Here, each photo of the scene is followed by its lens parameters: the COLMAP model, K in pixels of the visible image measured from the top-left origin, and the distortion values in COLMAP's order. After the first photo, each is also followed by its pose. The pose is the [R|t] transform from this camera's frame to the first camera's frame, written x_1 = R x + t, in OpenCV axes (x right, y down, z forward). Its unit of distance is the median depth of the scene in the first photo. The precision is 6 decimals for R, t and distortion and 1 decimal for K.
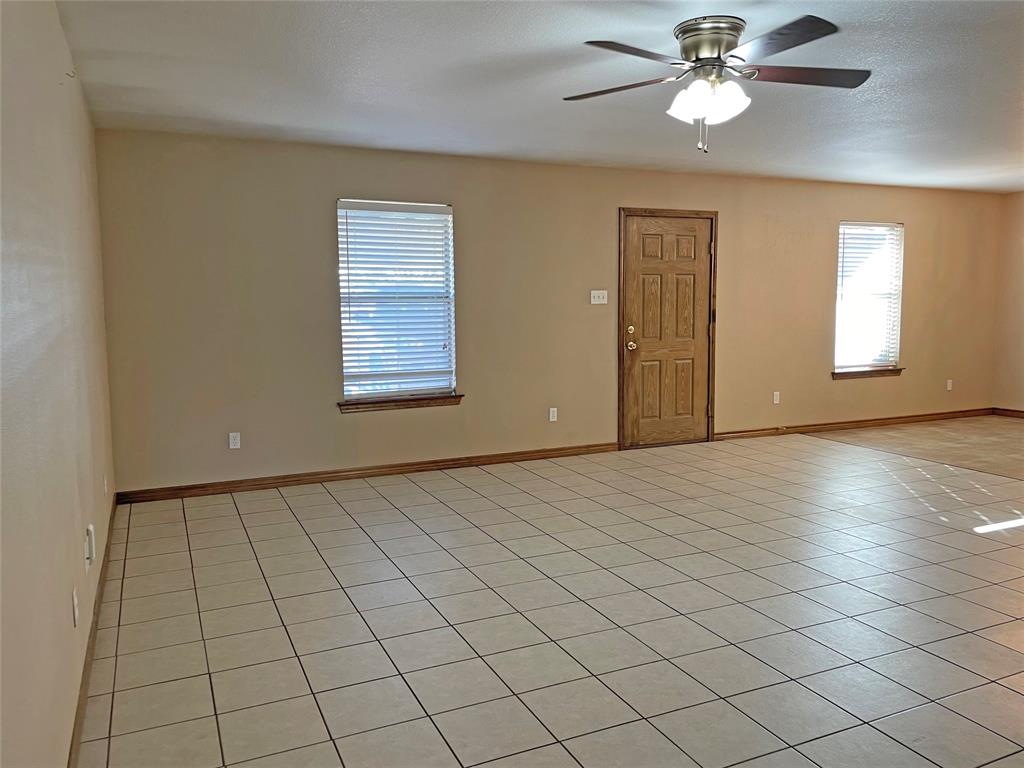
lens RADIAL K [[774.3, 0, 512.8], [0, 774.3, 368.4], [0, 0, 1]] dist [0.103509, -0.126757]
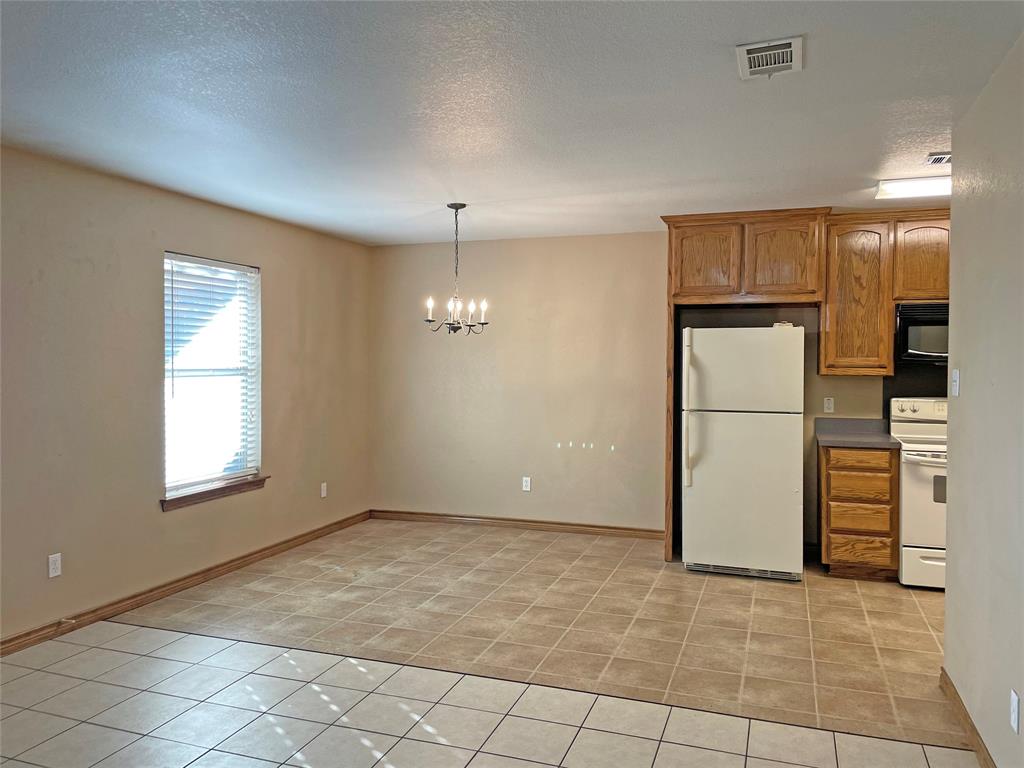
lens RADIAL K [[774.3, 0, 512.8], [0, 774.3, 368.4], [0, 0, 1]] dist [0.103509, -0.126757]
pose [[0.699570, -0.000526, 0.714564, 0.188877], [0.057769, 0.996768, -0.055822, -0.052494], [-0.712225, 0.080331, 0.697339, 0.435895]]
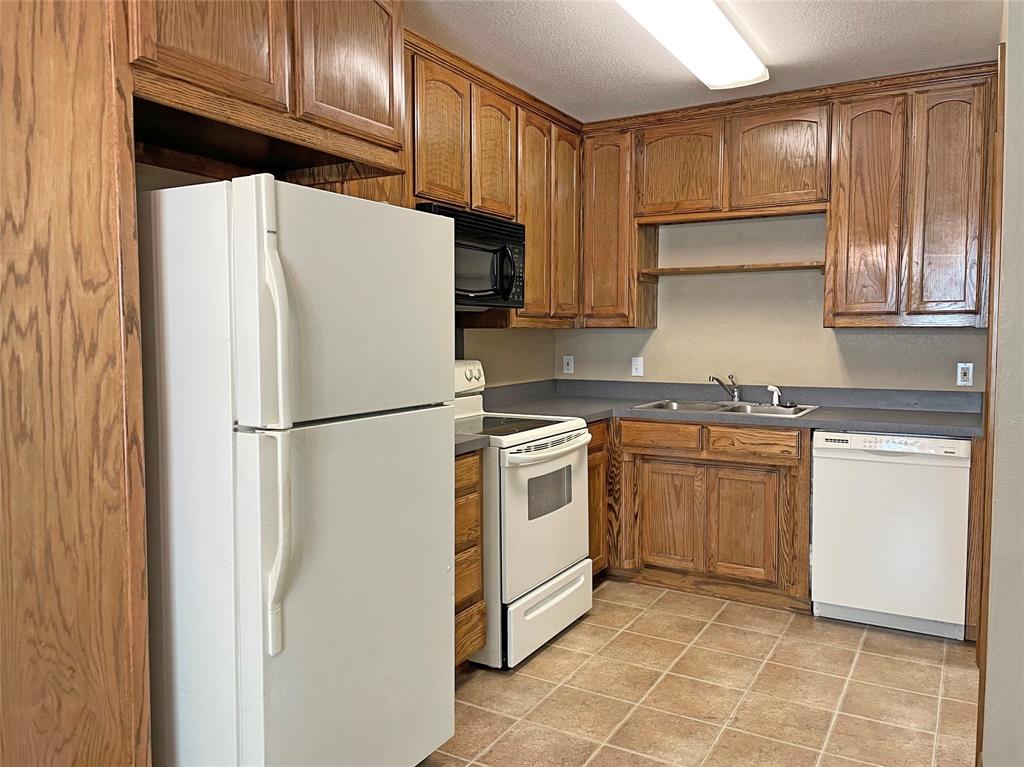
lens RADIAL K [[787.1, 0, 512.0], [0, 787.1, 383.5], [0, 0, 1]] dist [0.007216, -0.000142]
pose [[-0.582584, -0.039927, 0.811789, 0.600123], [0.088680, 0.989707, 0.112319, -0.080600], [-0.807918, 0.137424, -0.573047, 0.927160]]
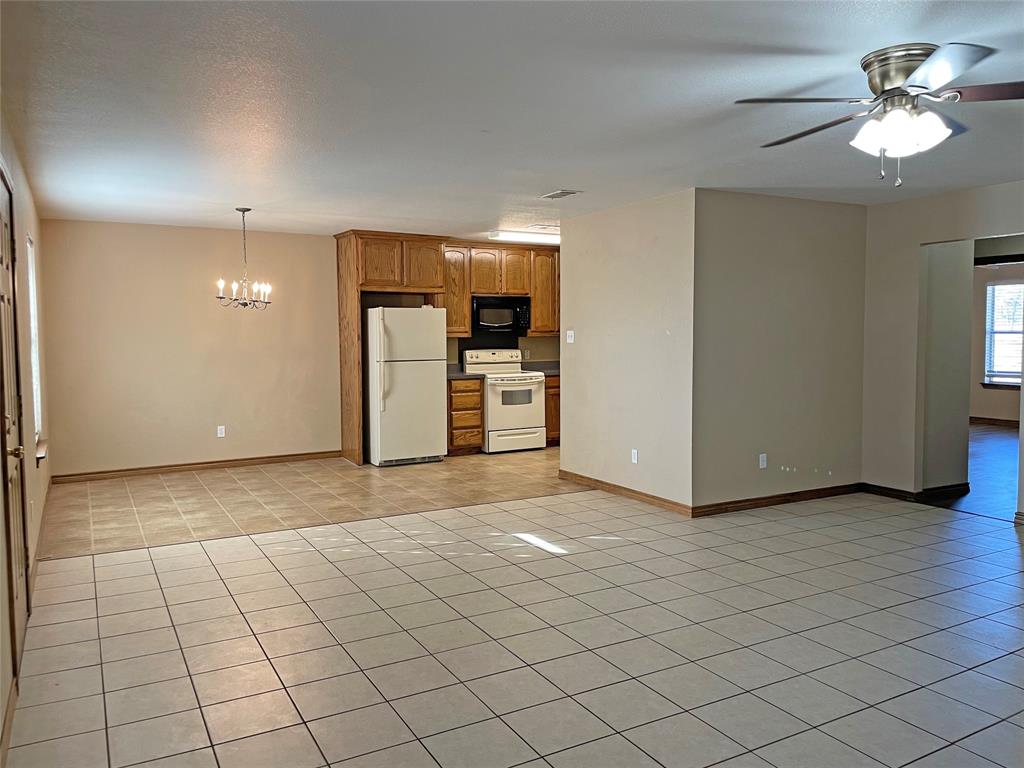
lens RADIAL K [[760.7, 0, 513.7], [0, 760.7, 371.5], [0, 0, 1]] dist [0.089410, -0.114395]
pose [[-0.076806, -0.043829, 0.996082, -0.290422], [0.100368, 0.993619, 0.051460, -0.068338], [-0.991981, 0.103928, -0.071916, 0.735888]]
